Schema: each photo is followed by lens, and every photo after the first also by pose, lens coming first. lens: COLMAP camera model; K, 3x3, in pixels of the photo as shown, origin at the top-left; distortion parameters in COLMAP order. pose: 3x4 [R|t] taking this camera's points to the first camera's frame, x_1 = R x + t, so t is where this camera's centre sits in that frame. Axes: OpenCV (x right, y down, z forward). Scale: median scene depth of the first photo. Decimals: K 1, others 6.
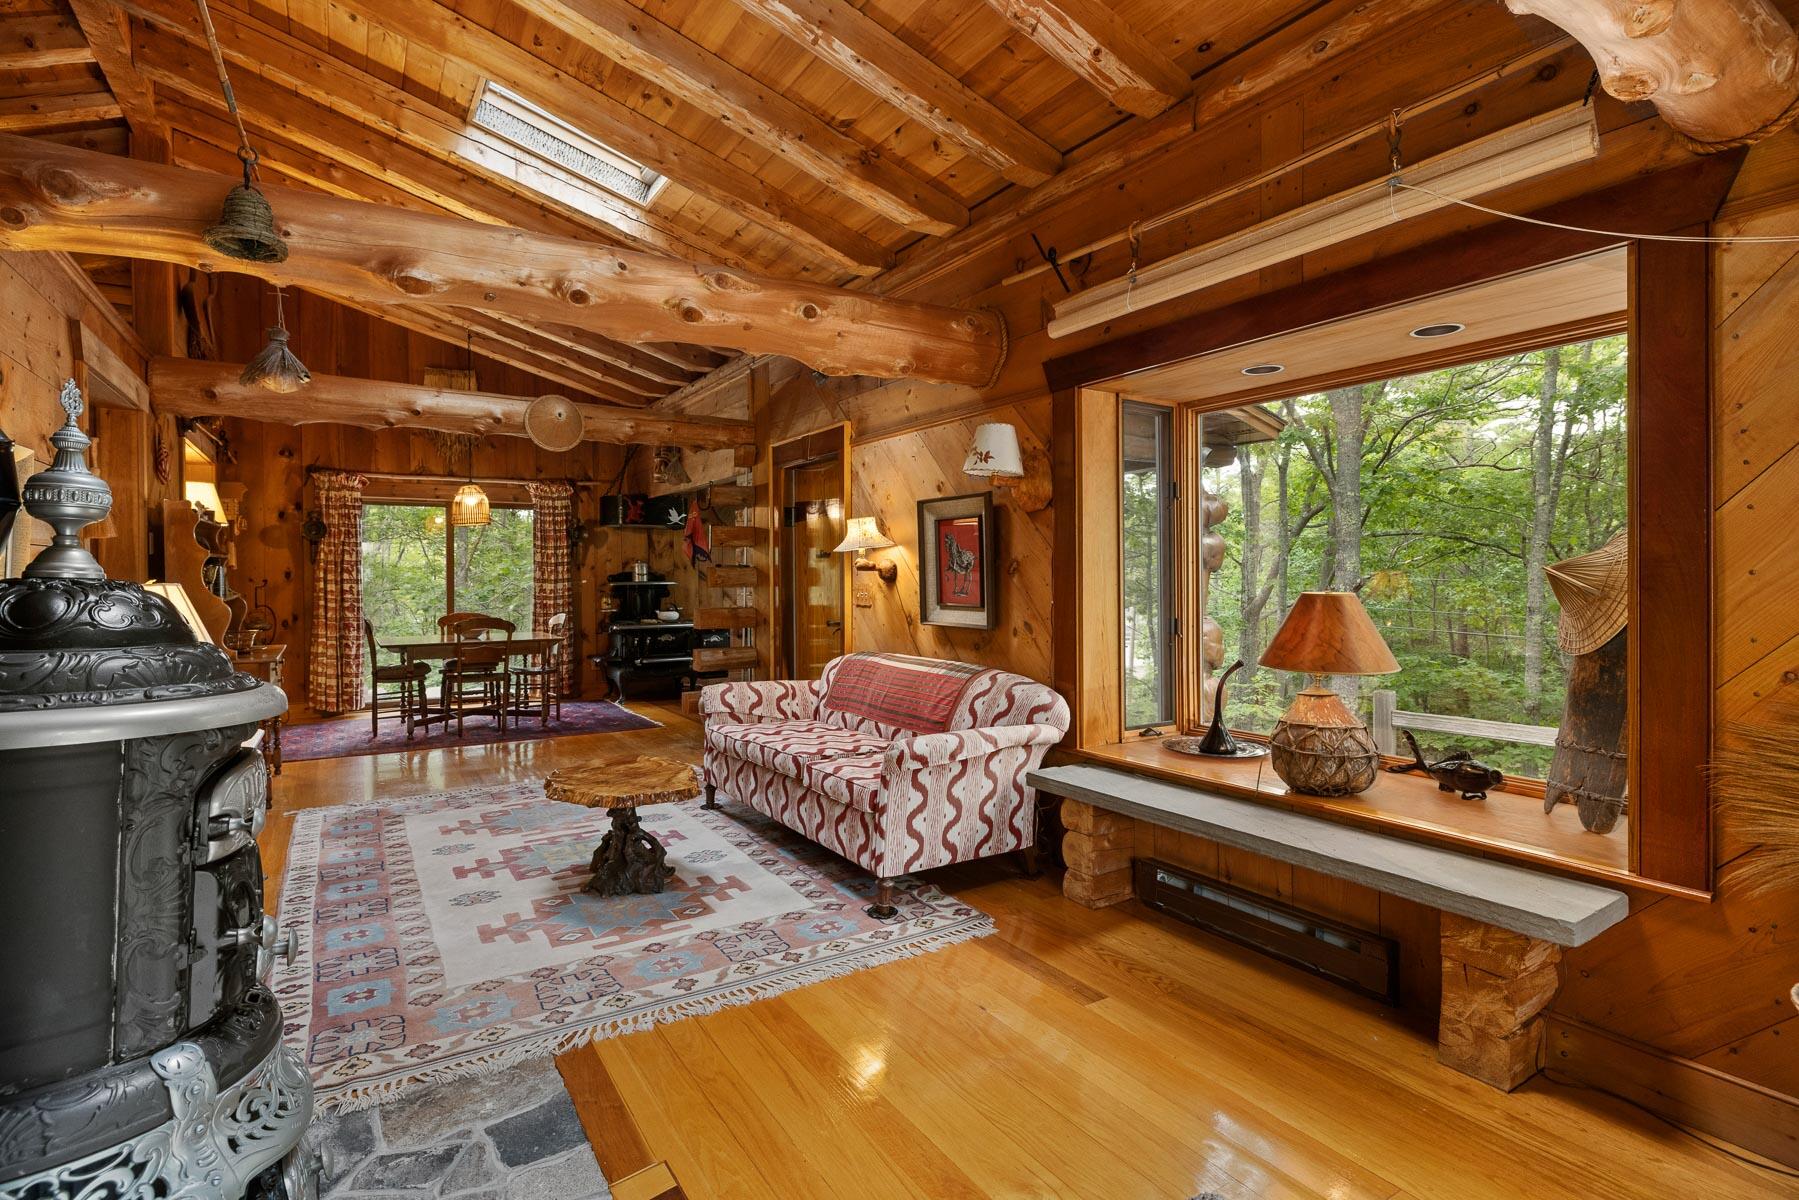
lens RADIAL K [[869.8, 0, 900.0], [0, 869.8, 581.9], [0, 0, 1]] dist [-0.005467, 0.000180]
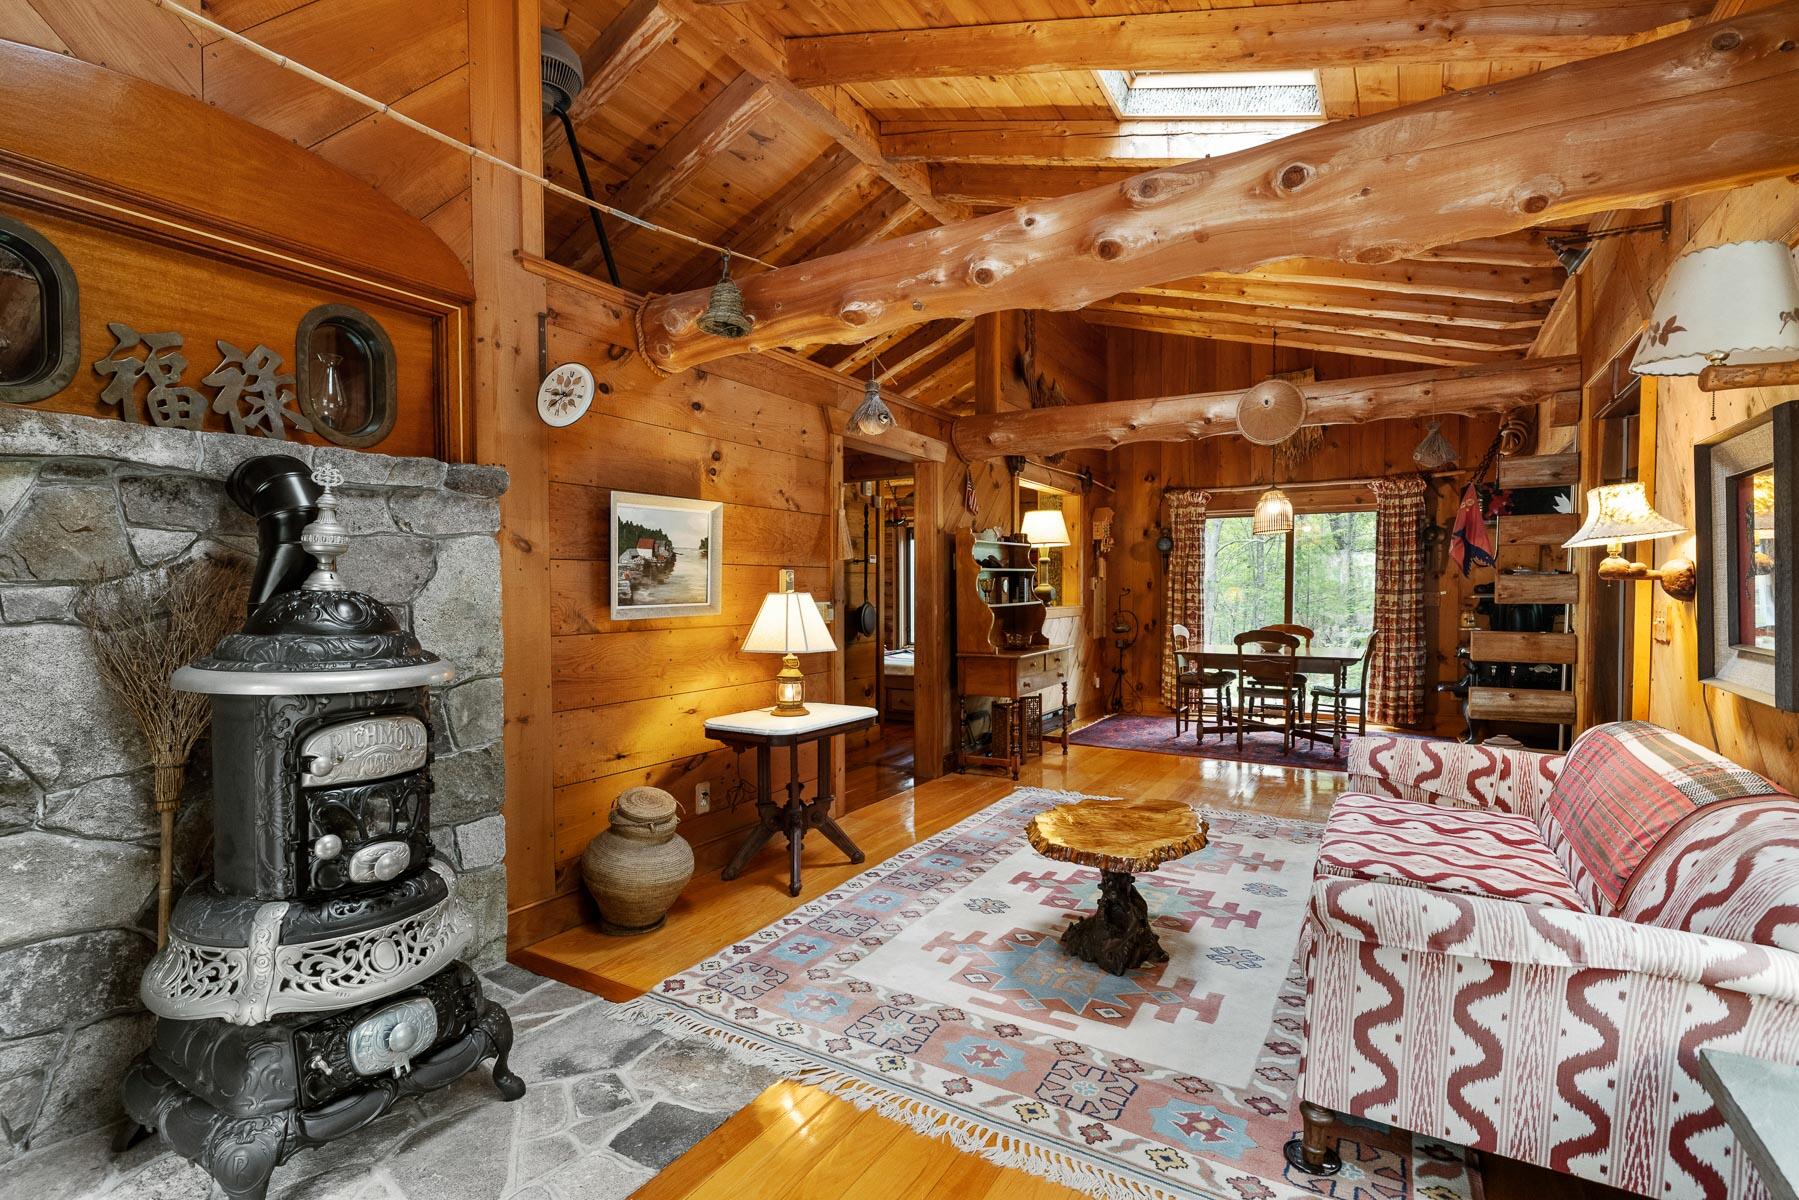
lens RADIAL K [[847.4, 0, 902.5], [0, 847.4, 613.2], [0, 0, 1]] dist [-0.008794, 0.001107]
pose [[0.450878, 0.030274, -0.892072, 0.148256], [-0.006354, 0.999508, 0.030709, -0.003017], [0.892563, -0.008178, 0.450849, 0.205662]]
